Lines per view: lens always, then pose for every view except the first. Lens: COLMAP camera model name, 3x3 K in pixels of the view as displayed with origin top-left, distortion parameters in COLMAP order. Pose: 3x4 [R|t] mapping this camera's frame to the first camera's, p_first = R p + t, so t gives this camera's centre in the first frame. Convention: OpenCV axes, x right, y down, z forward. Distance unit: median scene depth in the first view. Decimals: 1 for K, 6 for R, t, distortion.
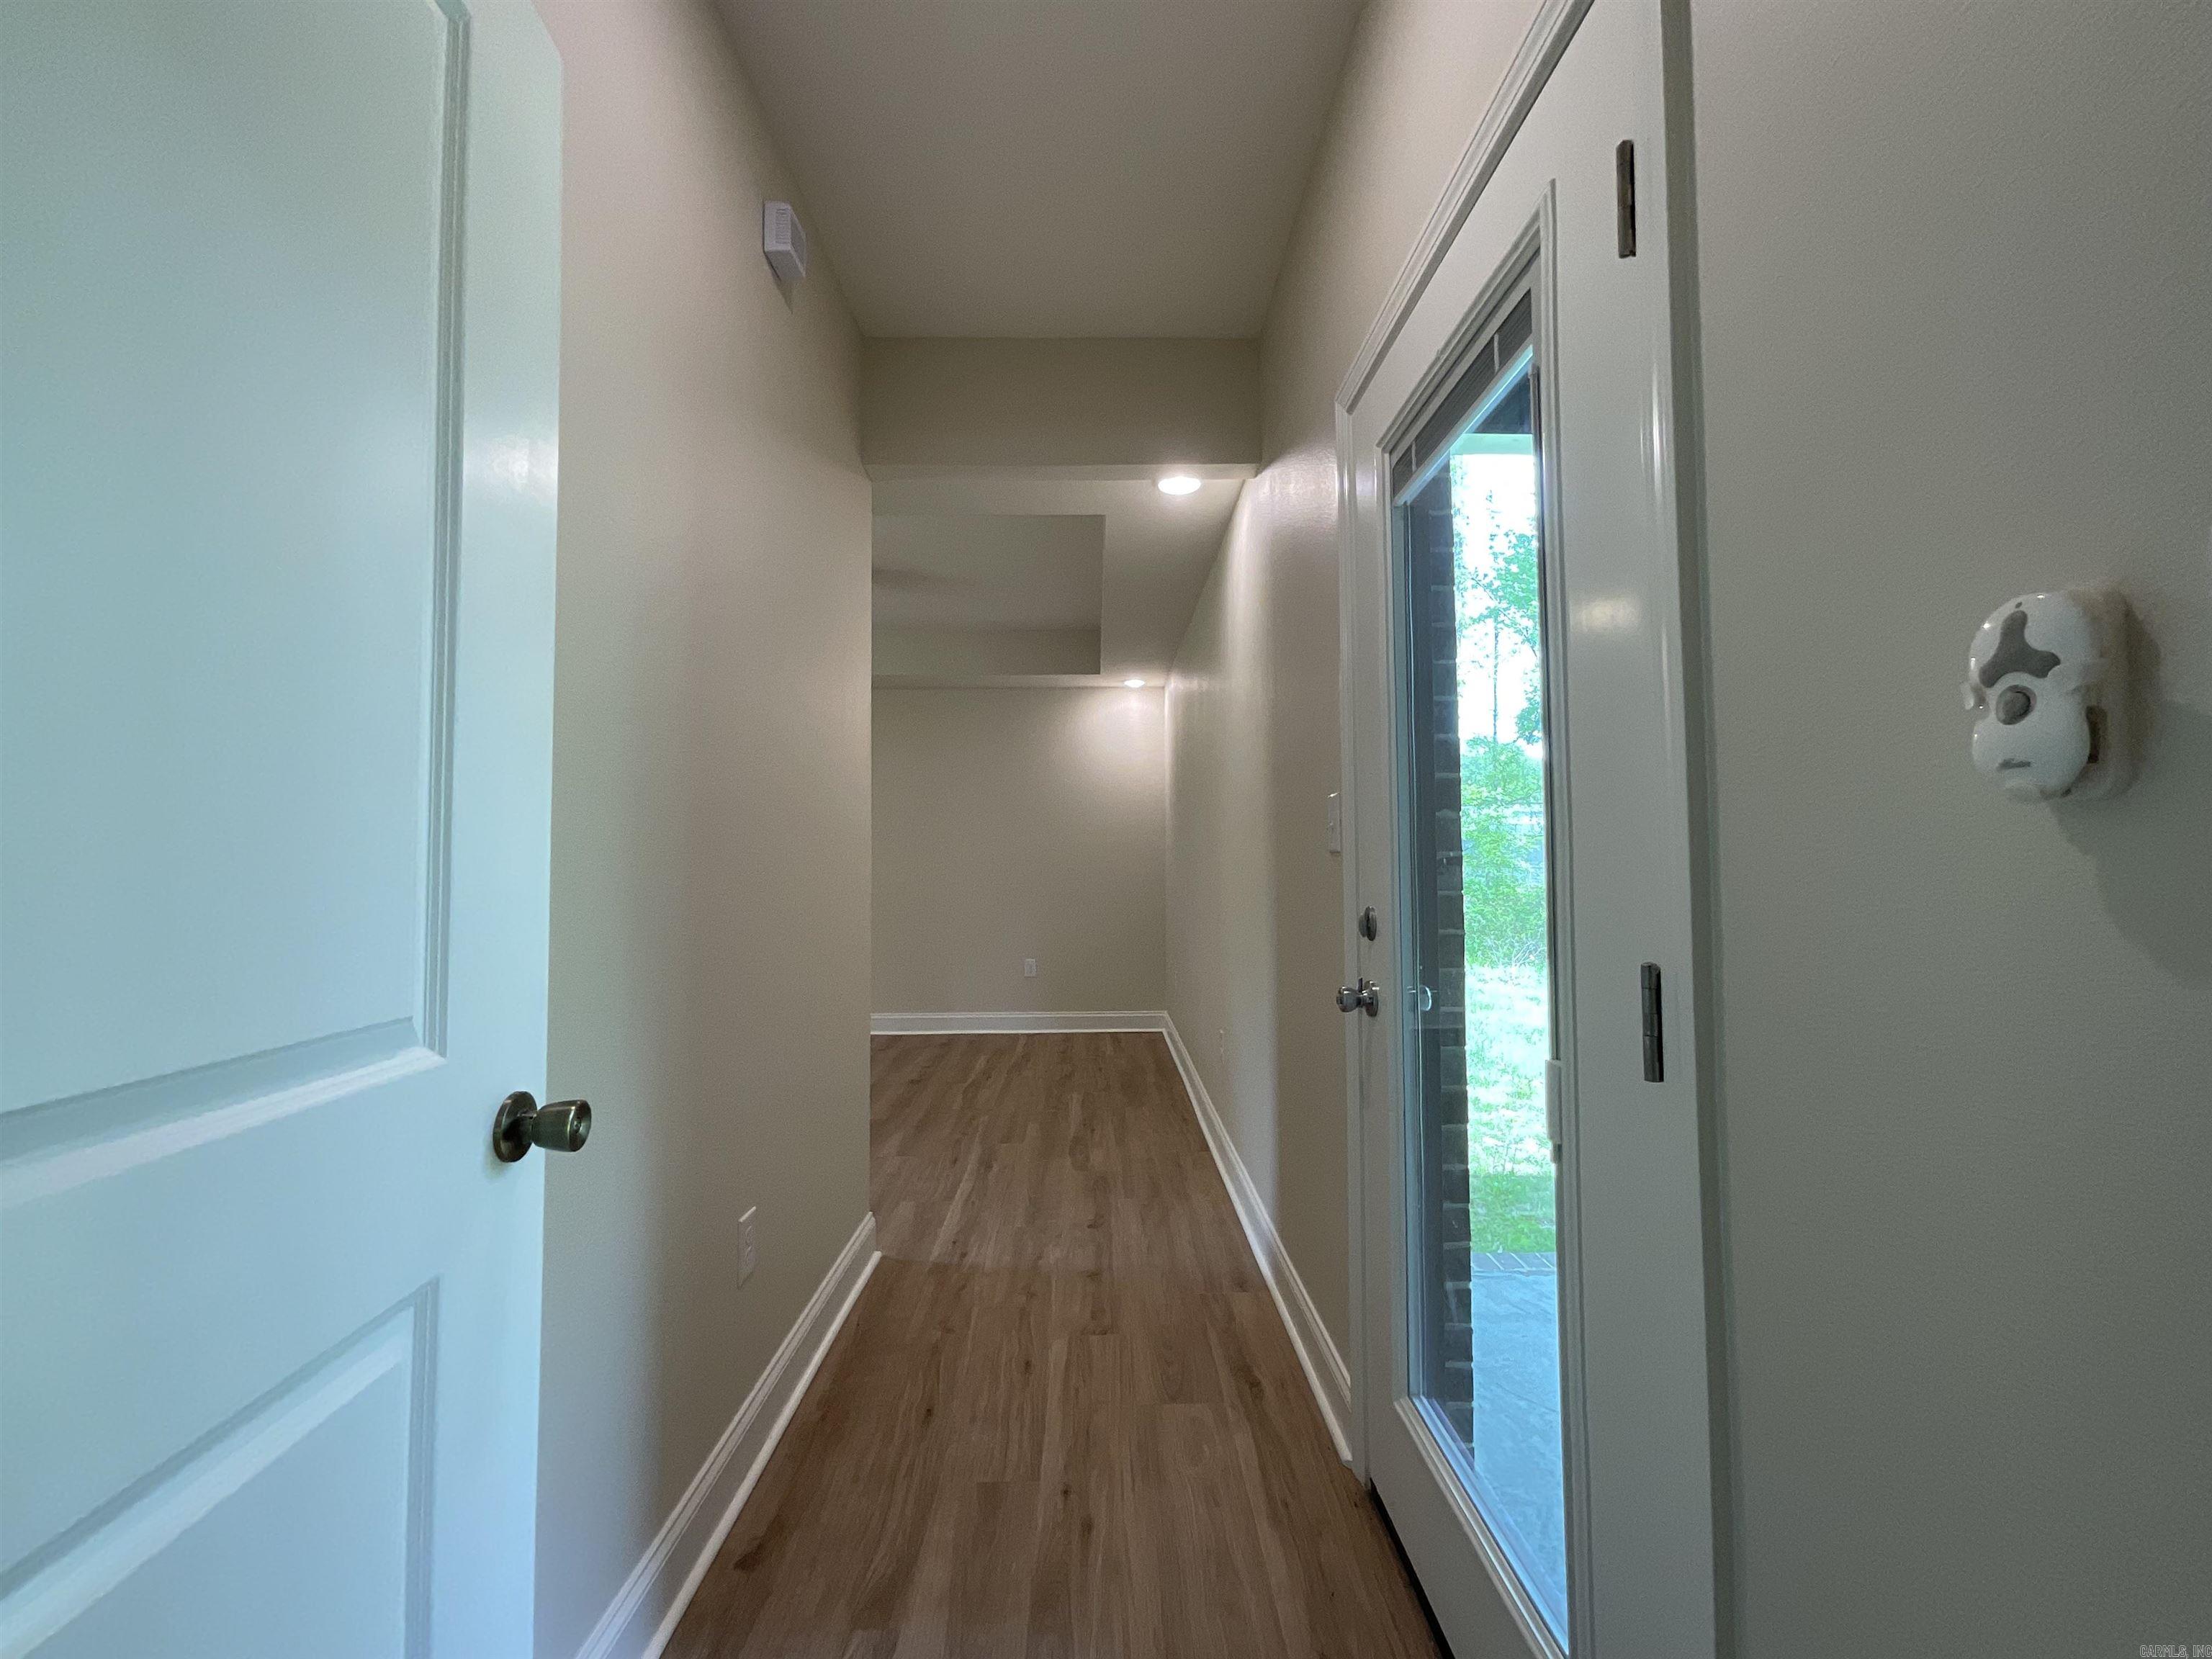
lens RADIAL K [[901.3, 0, 1106.0], [0, 901.3, 829.5], [0, 0, 1]] dist [-0.002020, 0.000279]
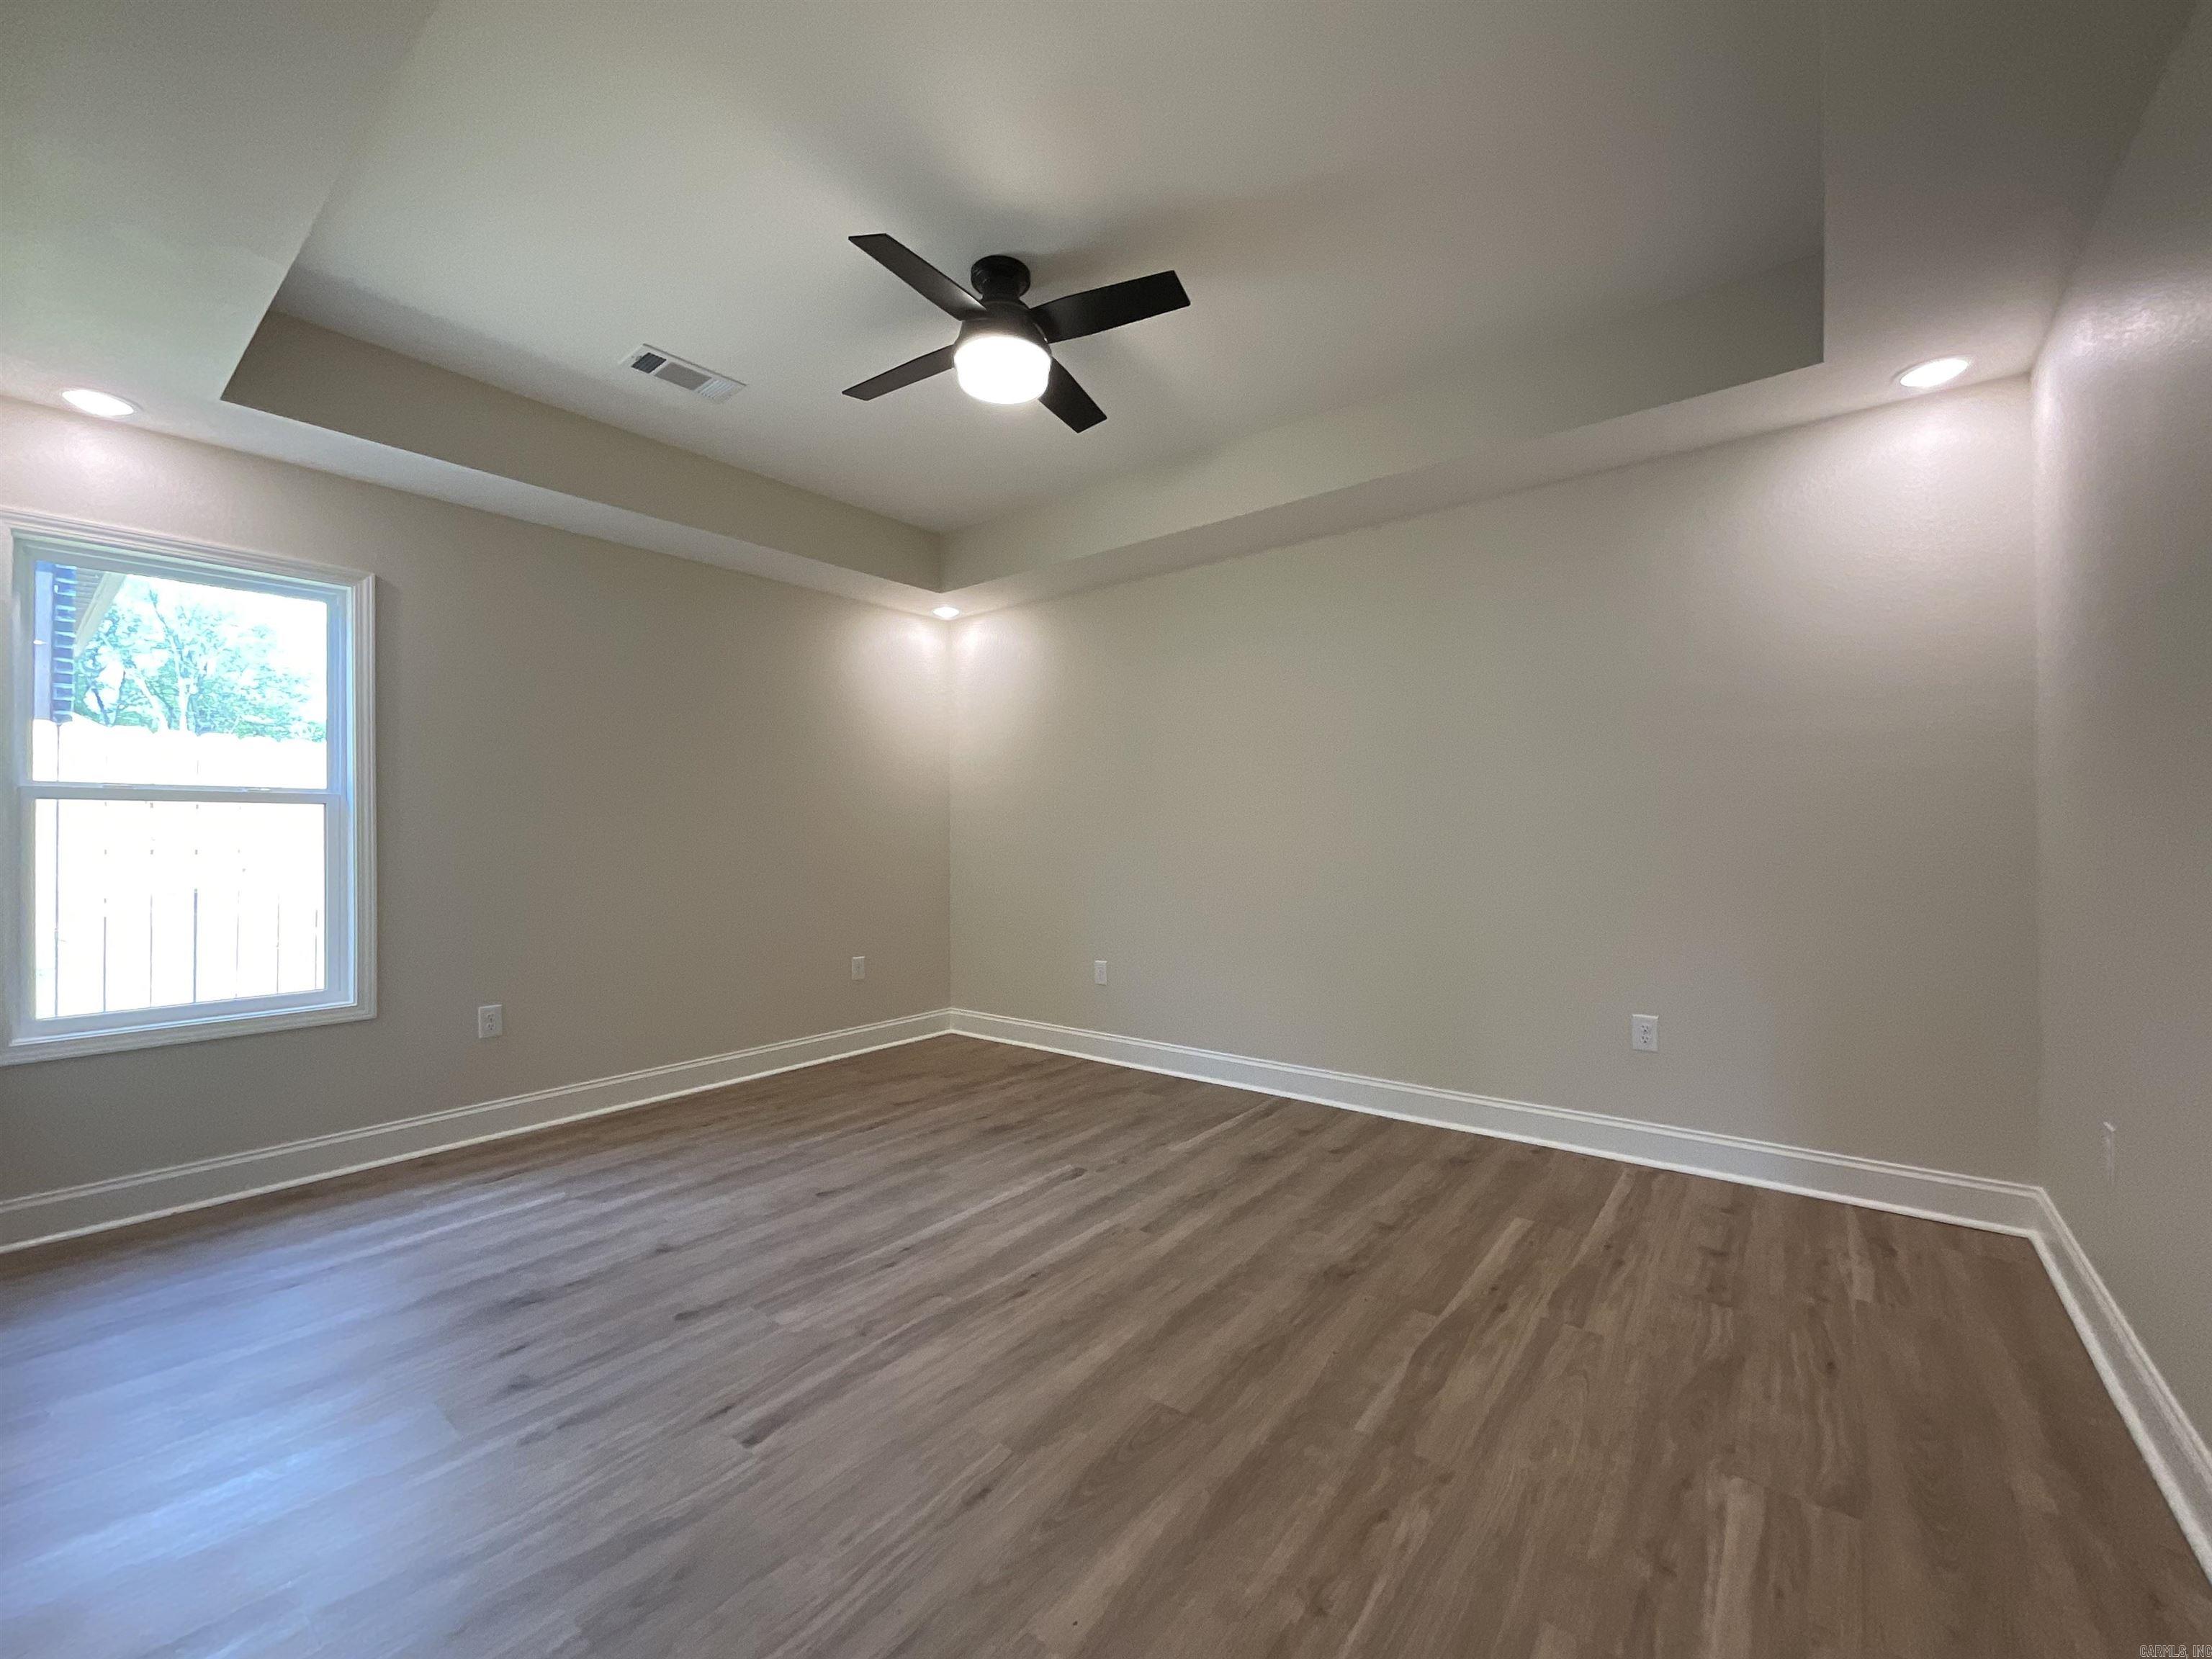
lens RADIAL K [[880.1, 0, 1101.5], [0, 880.1, 838.4], [0, 0, 1]] dist [-0.002930, -0.000242]
pose [[0.768904, -0.002208, -0.639360, -0.005081], [0.029882, 0.999025, 0.032485, 0.023087], [0.638665, -0.044083, 0.768221, 0.451023]]
